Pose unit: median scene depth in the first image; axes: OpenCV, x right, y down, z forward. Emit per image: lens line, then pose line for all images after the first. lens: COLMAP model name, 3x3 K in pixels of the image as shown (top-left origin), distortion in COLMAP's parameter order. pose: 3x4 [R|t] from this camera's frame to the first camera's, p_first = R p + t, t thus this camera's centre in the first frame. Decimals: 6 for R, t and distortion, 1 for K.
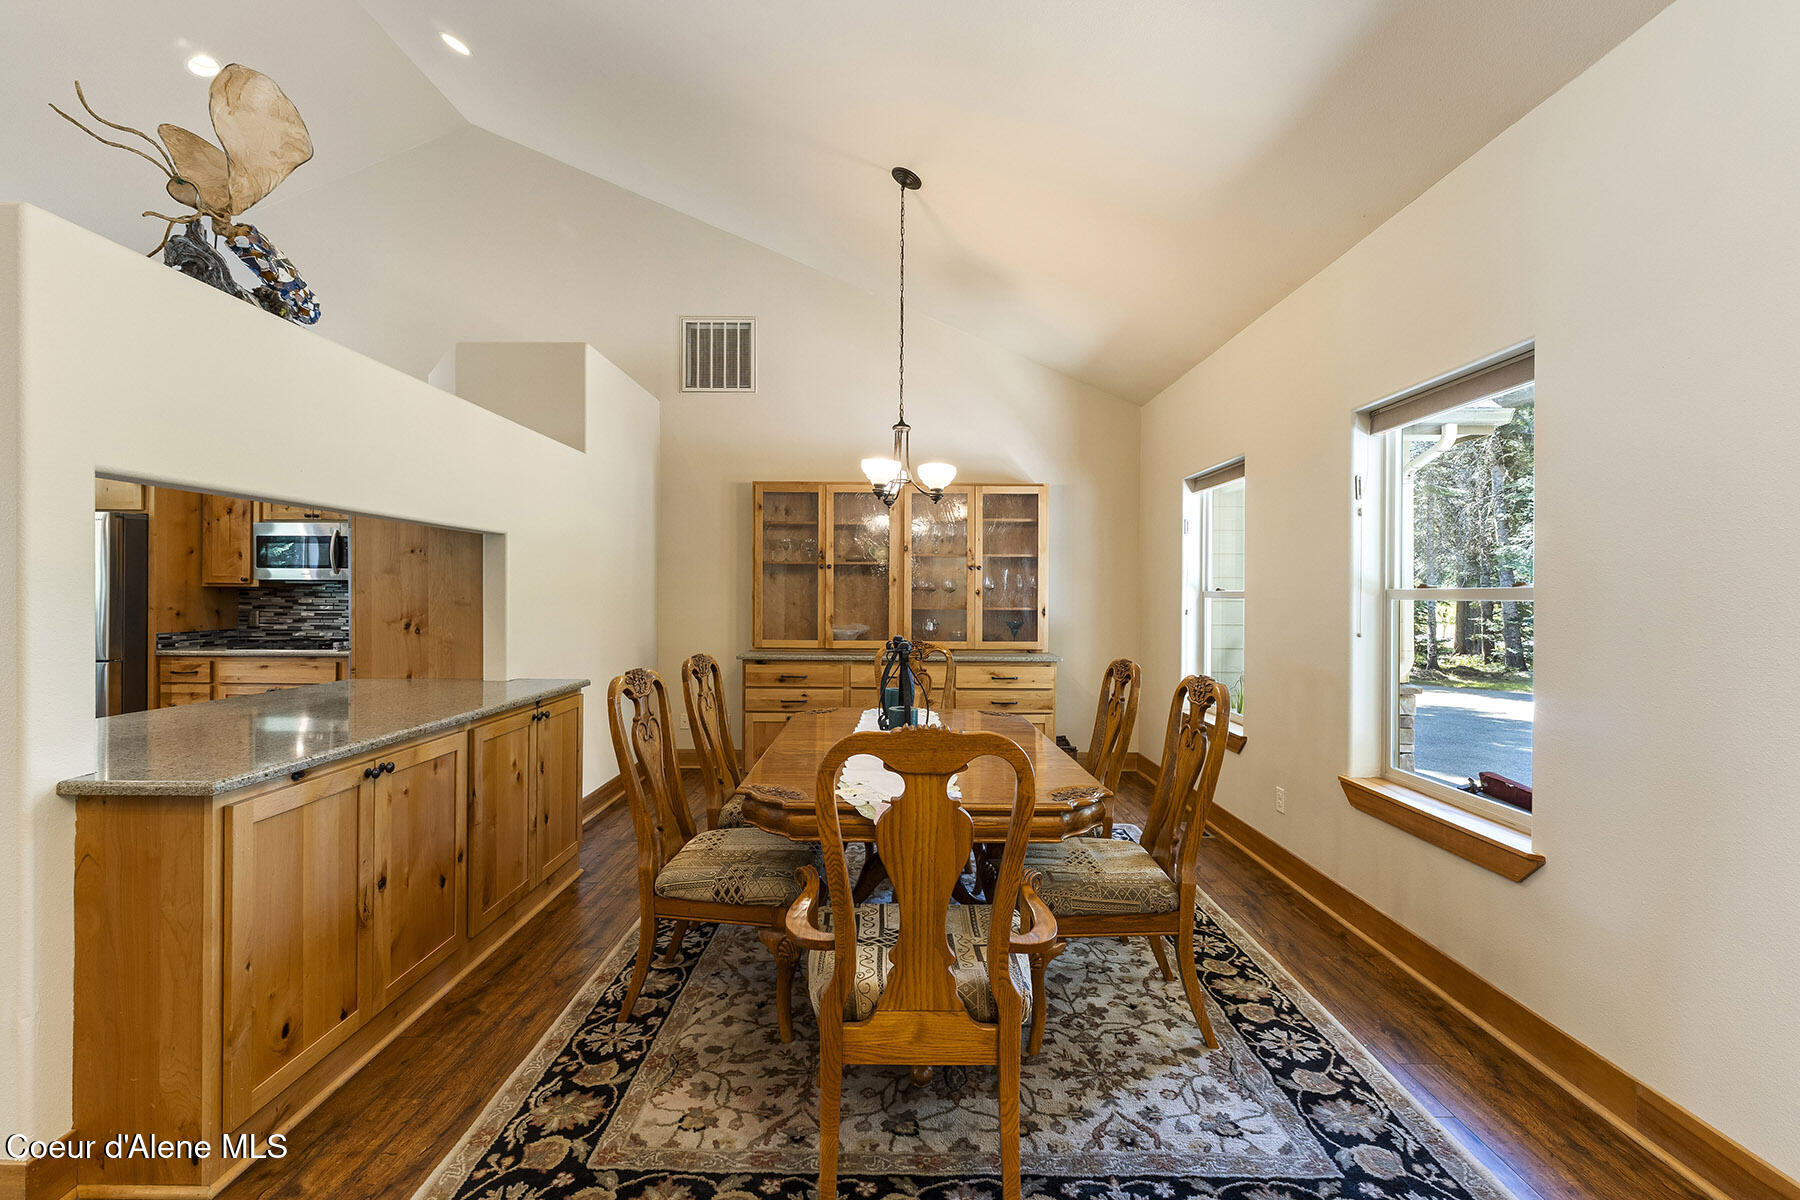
lens RADIAL K [[758.6, 0, 895.0], [0, 758.6, 594.4], [0, 0, 1]] dist [0.004560, -0.000309]
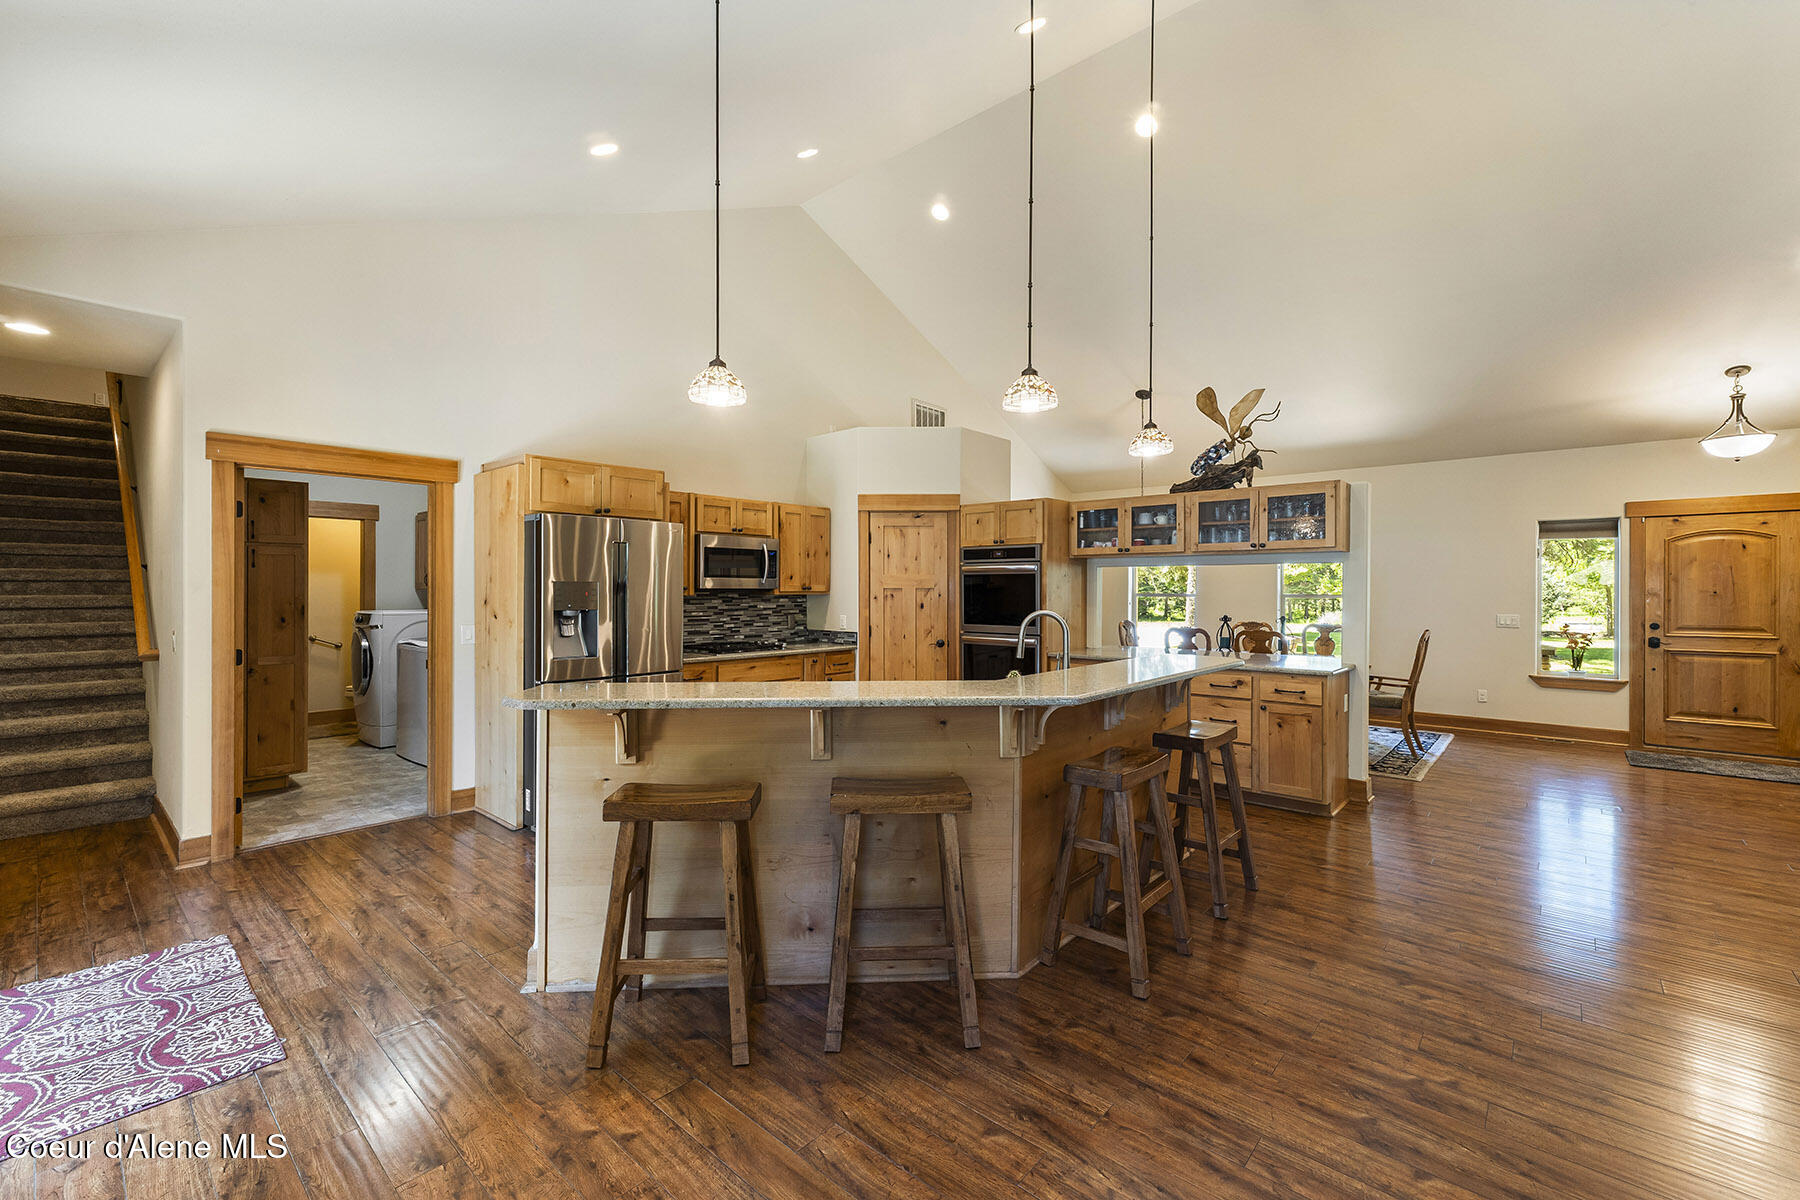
lens RADIAL K [[784.3, 0, 904.0], [0, 784.3, 583.1], [0, 0, 1]] dist [0.009165, -0.000441]
pose [[0.664346, 0.000499, 0.747425, -1.537043], [0.000610, 0.999999, -0.001210, -0.026488], [-0.747425, 0.001260, 0.664345, 0.070601]]
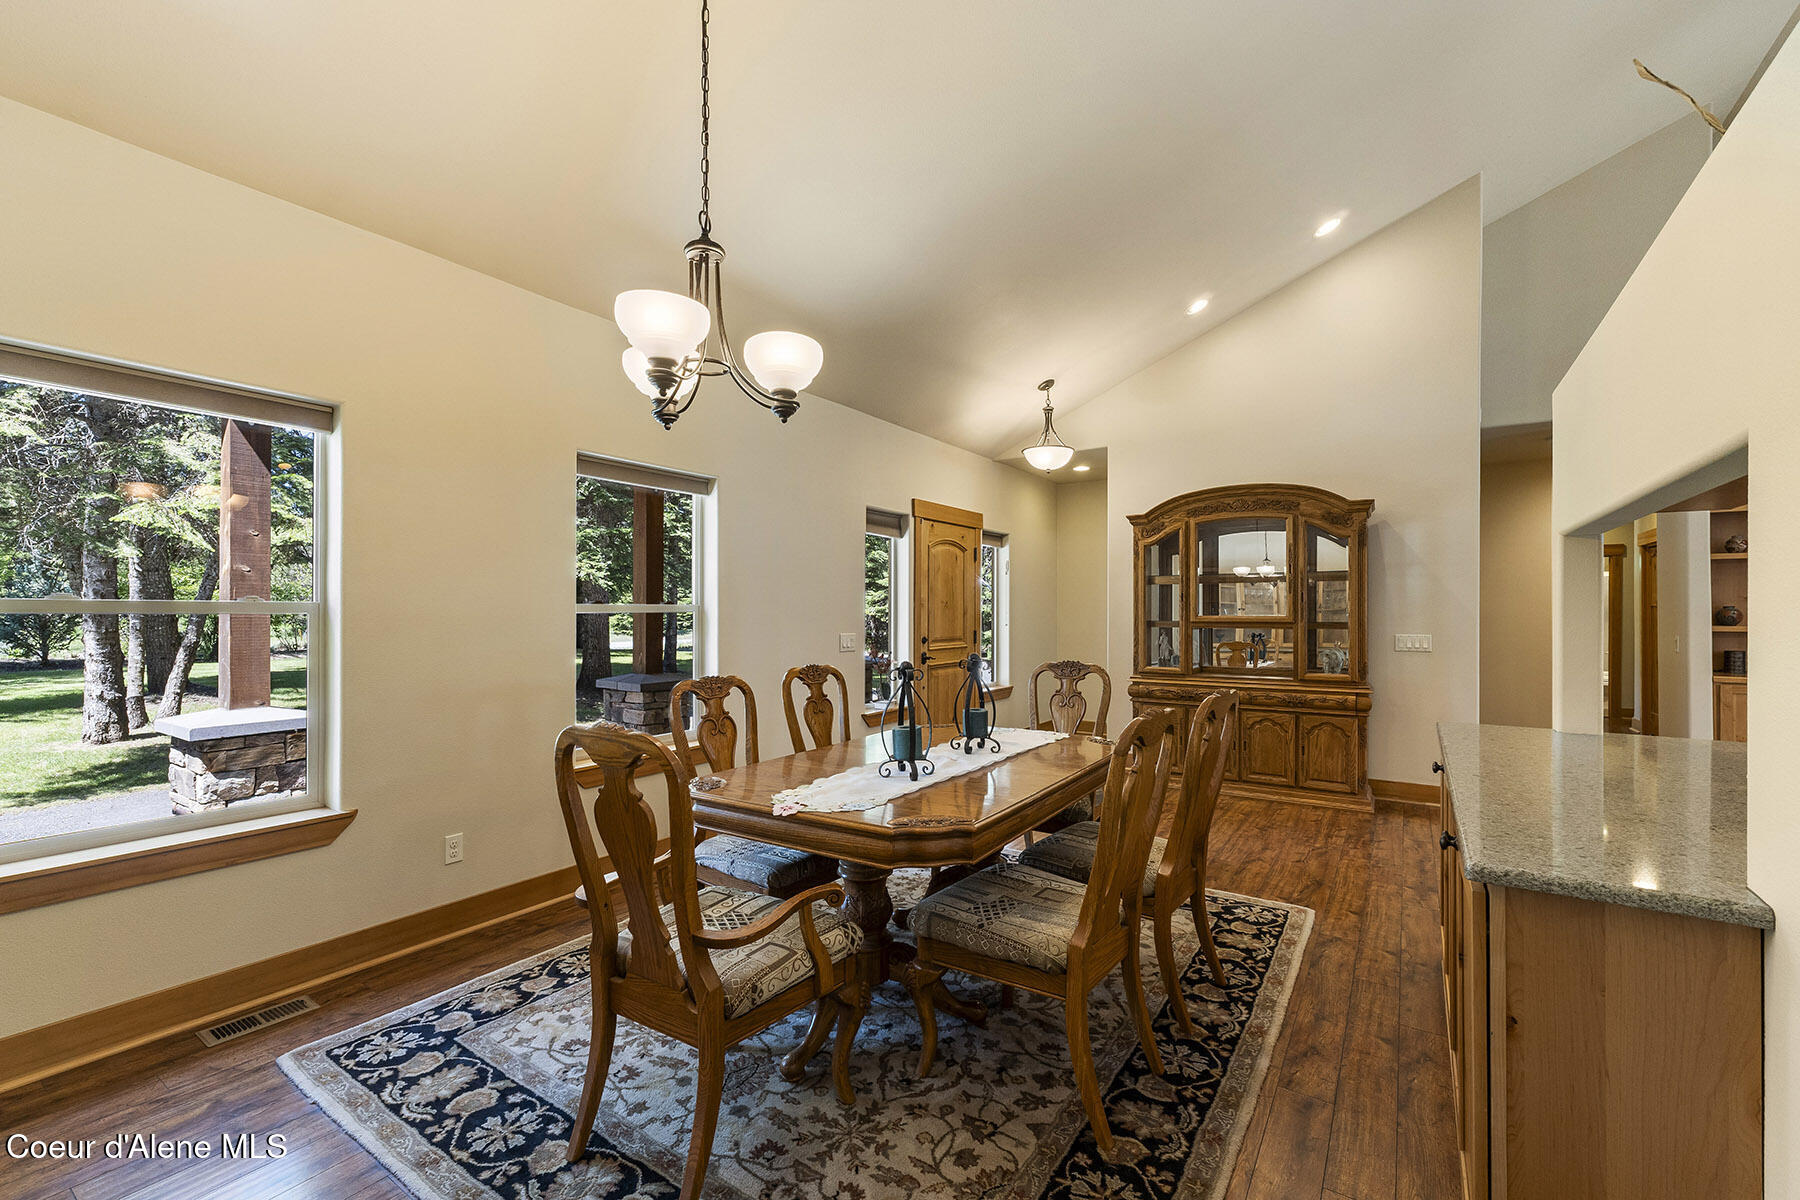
lens RADIAL K [[755.0, 0, 887.6], [0, 755.0, 610.0], [0, 0, 1]] dist [0.003290, 0.000126]
pose [[-0.823667, -0.008279, 0.567013, -0.267594], [-0.008058, 0.999963, 0.002895, -0.002745], [-0.567017, -0.002185, -0.823703, 1.019621]]
